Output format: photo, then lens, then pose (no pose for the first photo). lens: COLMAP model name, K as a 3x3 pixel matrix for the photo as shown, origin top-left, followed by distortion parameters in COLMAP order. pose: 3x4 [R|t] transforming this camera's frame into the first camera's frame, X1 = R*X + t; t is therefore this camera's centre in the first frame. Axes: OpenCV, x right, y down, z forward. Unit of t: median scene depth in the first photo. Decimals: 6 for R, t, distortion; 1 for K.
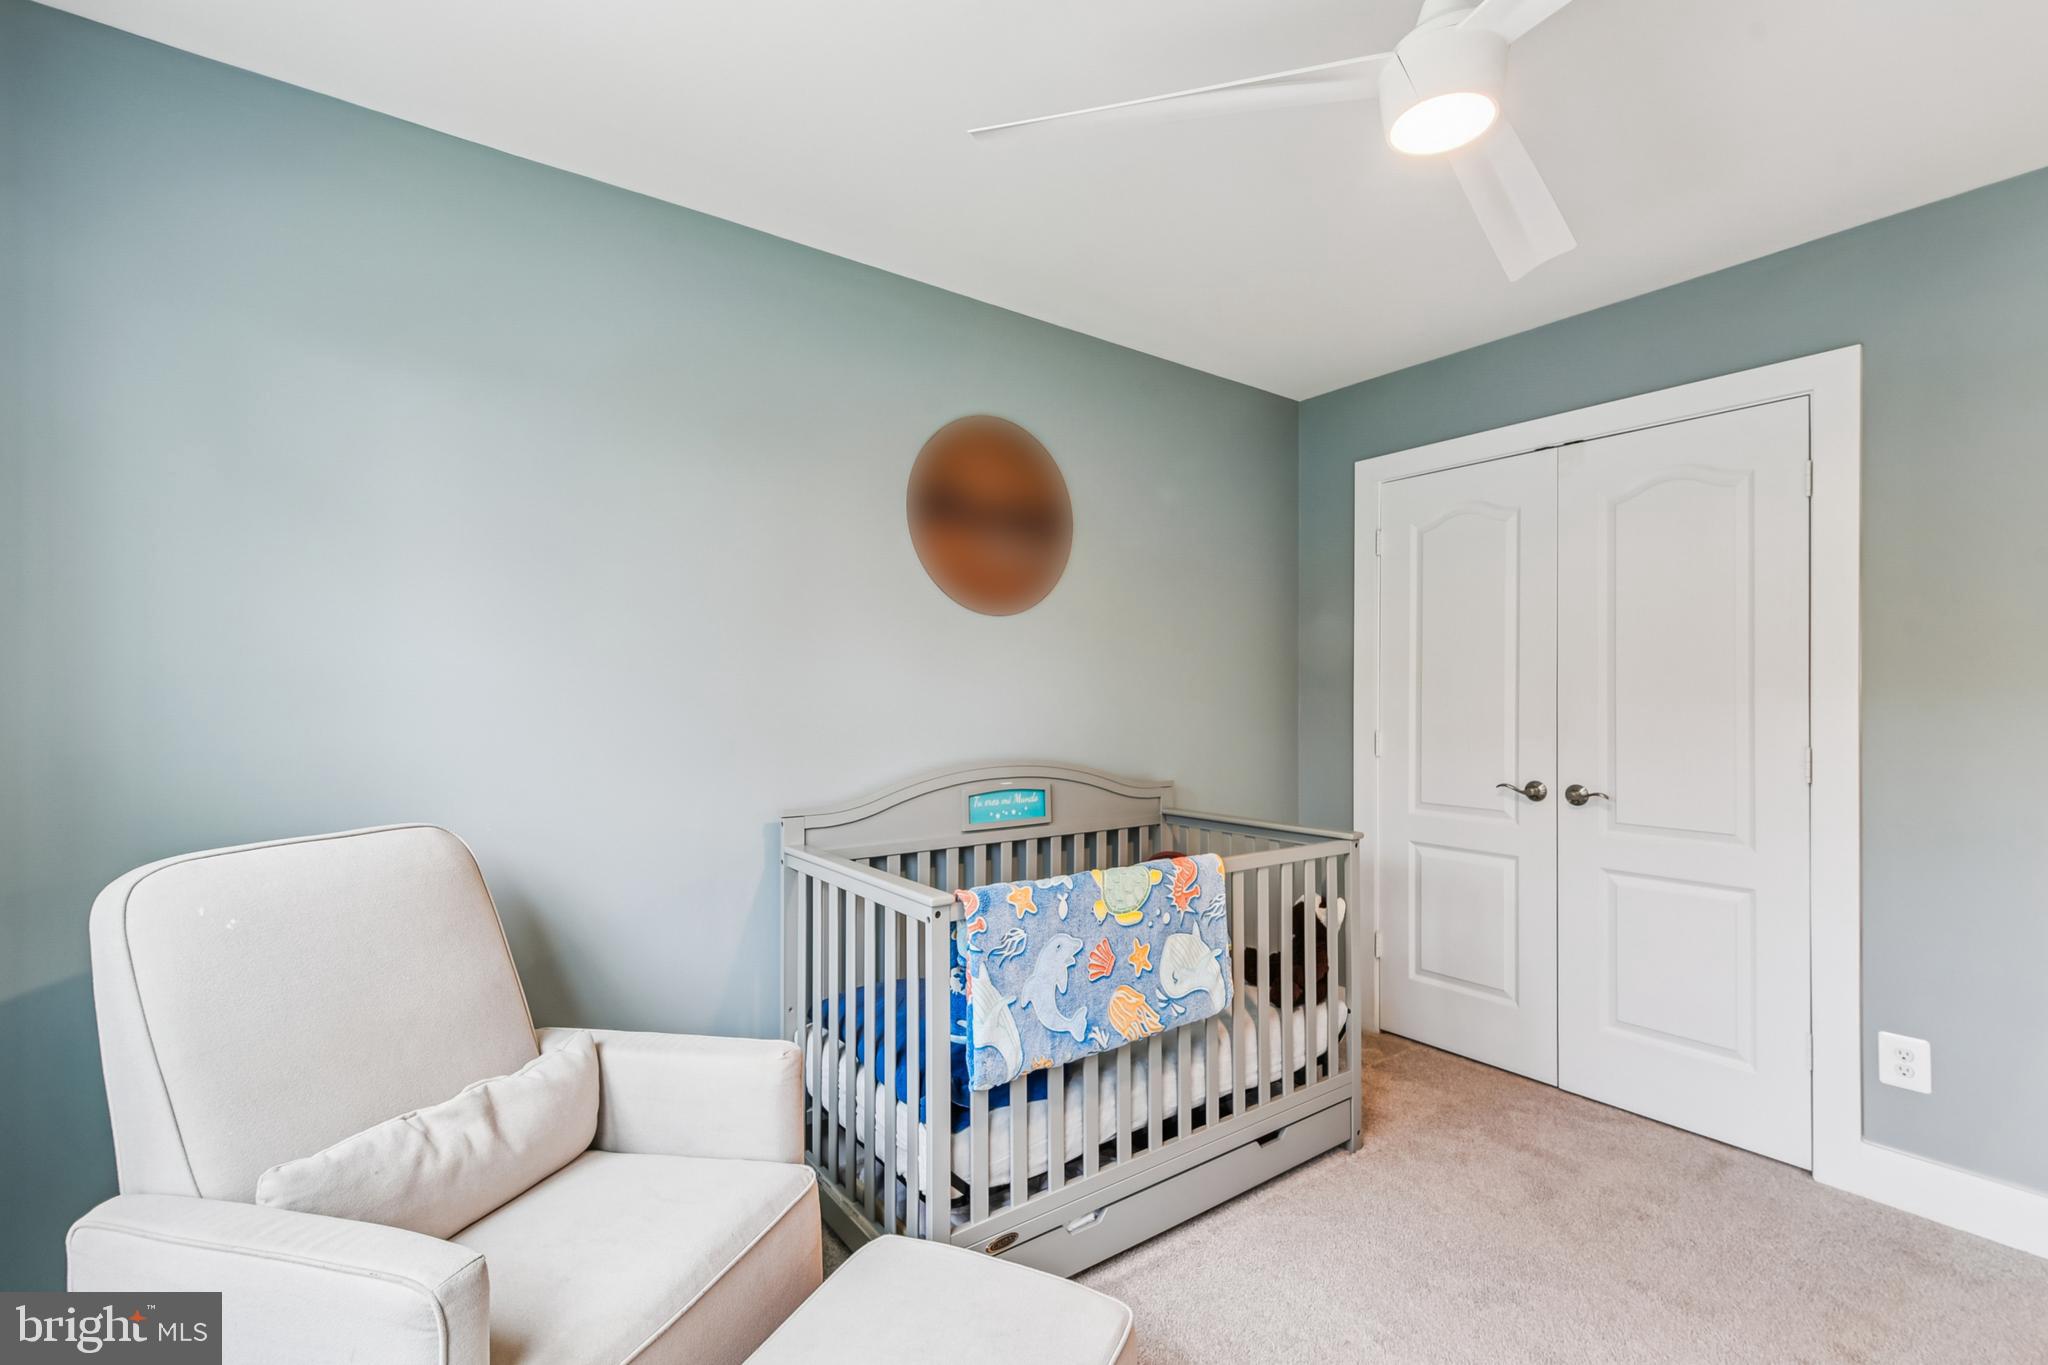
lens RADIAL K [[892.9, 0, 1032.5], [0, 892.9, 685.9], [0, 0, 1]] dist [-0.005645, -0.003556]
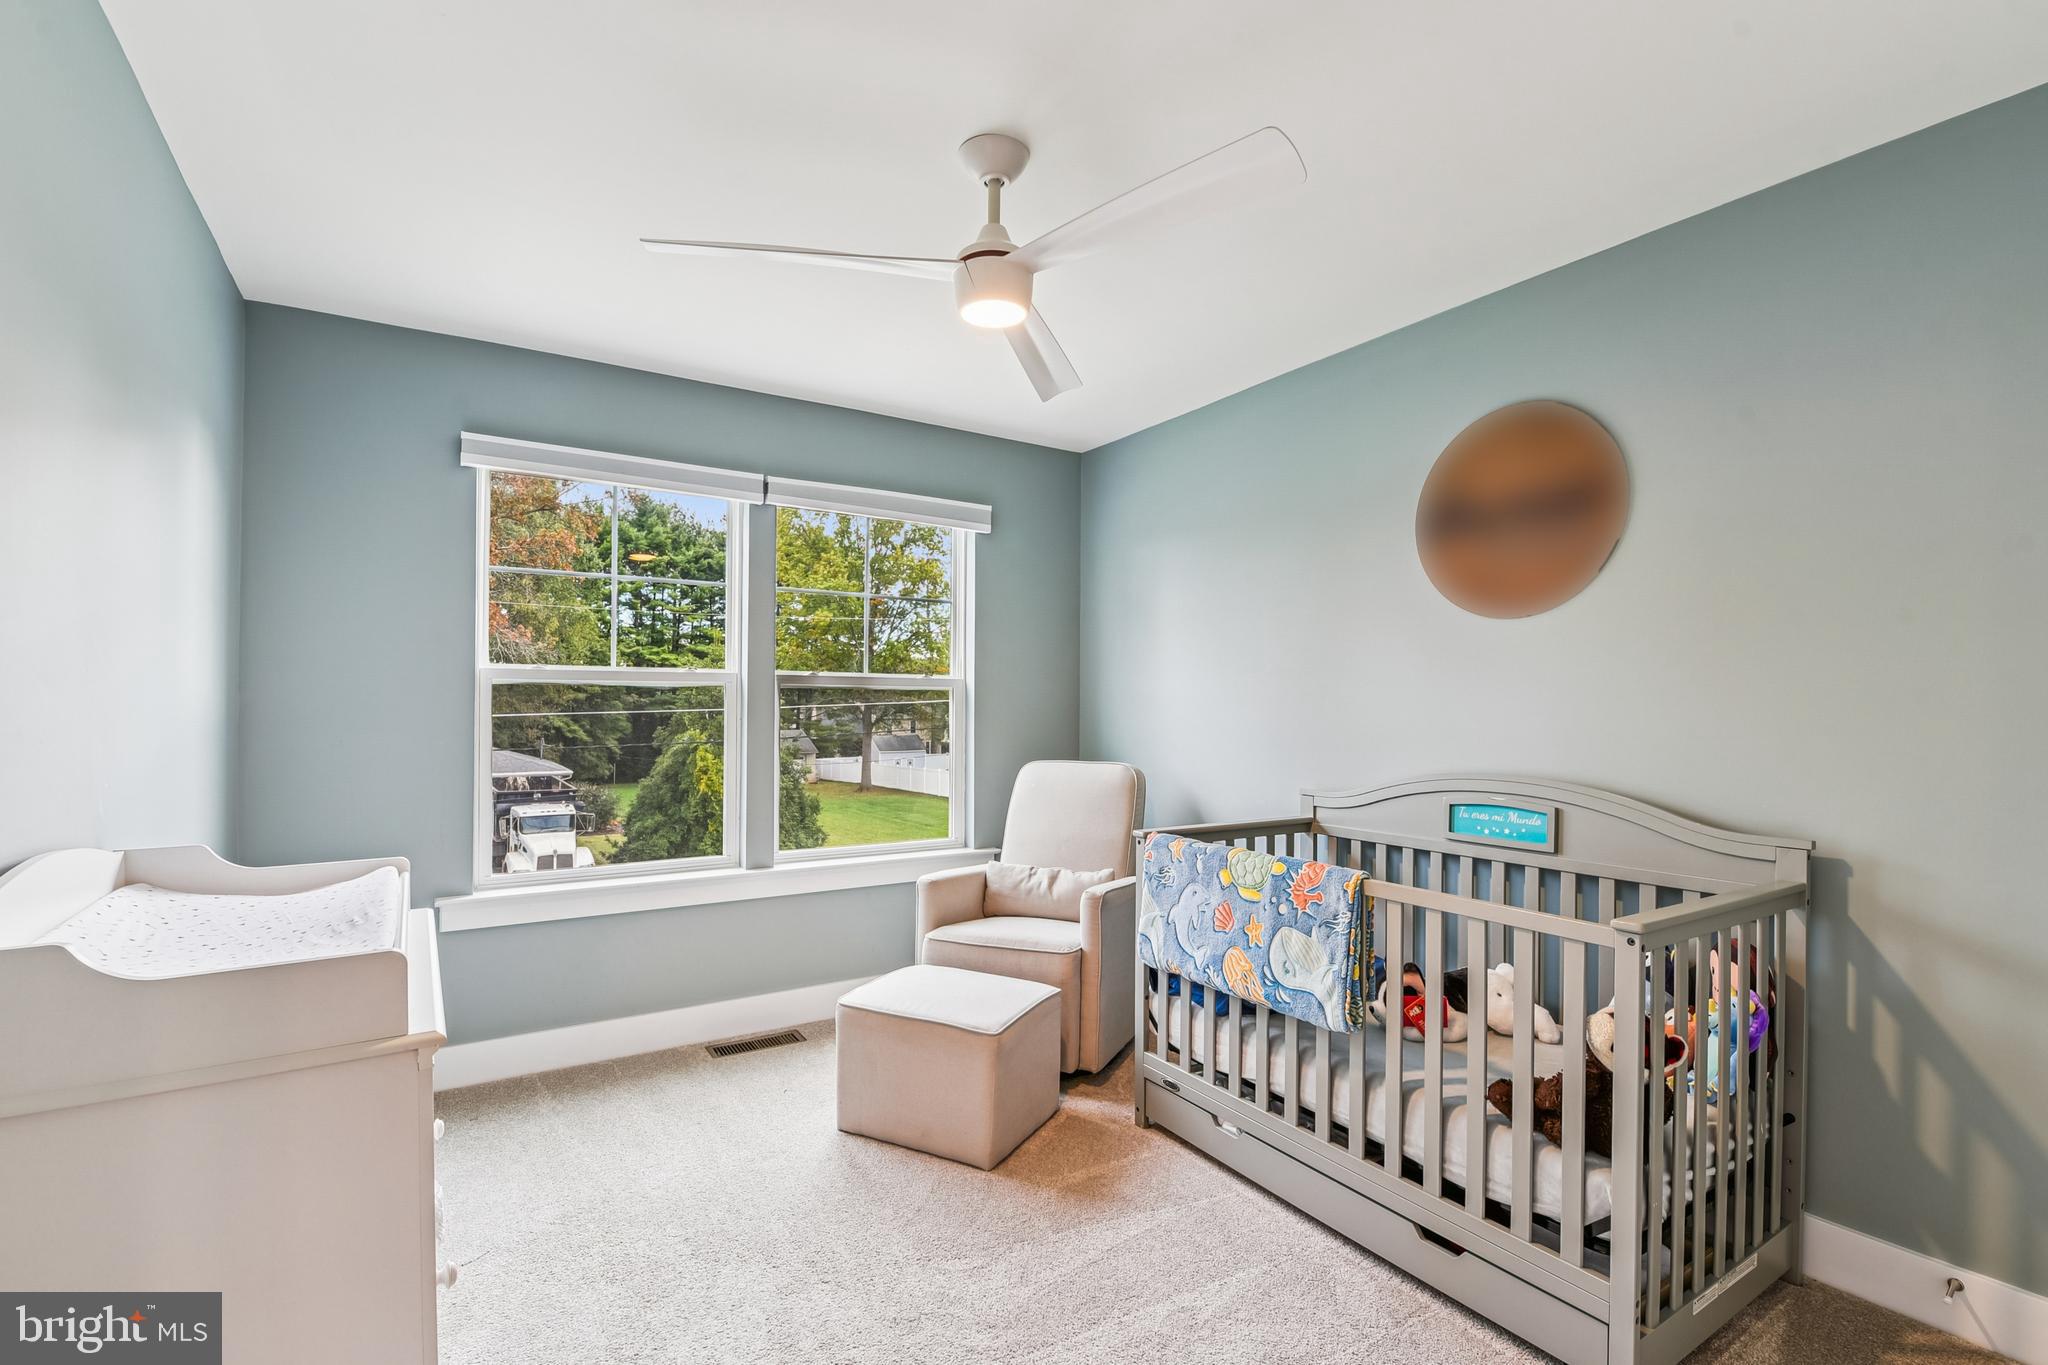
lens RADIAL K [[892.9, 0, 1032.3], [0, 892.9, 693.1], [0, 0, 1]] dist [-0.005645, -0.003556]
pose [[-0.032977, -0.006999, -0.999432, 1.079490], [0.000508, 0.999975, -0.007019, 0.005759], [0.999456, -0.000739, -0.032973, 0.637994]]
